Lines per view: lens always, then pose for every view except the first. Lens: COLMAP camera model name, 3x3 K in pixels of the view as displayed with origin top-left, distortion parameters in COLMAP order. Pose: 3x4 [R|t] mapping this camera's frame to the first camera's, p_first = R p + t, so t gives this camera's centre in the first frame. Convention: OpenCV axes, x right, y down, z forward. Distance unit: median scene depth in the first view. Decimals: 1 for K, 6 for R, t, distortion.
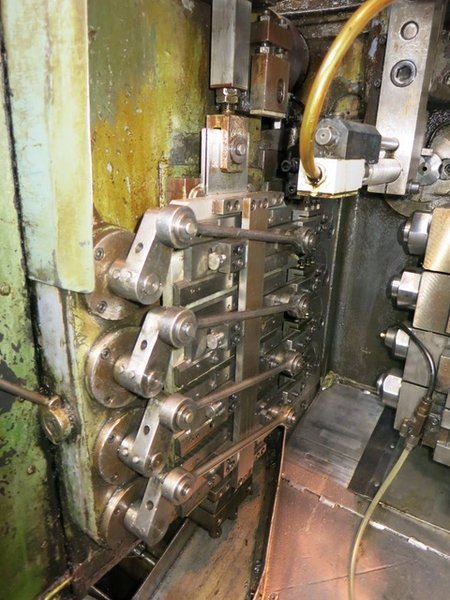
lens RADIAL K [[439.8, 0, 223.4], [0, 439.8, 295.1], [0, 0, 1]] dist [-0.025023, -0.008247]
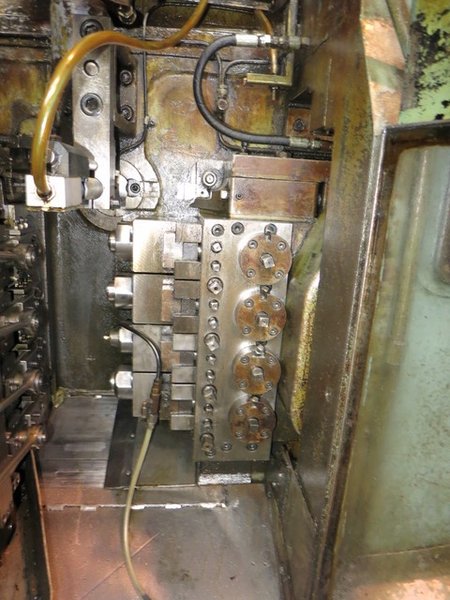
lens RADIAL K [[439.8, 0, 223.4], [0, 439.8, 295.1], [0, 0, 1]] dist [-0.025023, -0.008247]
pose [[0.756312, -0.148977, 0.637023, -0.106212], [0.180074, 0.983519, 0.016215, 0.022340], [-0.628940, 0.102447, 0.770675, -0.043534]]
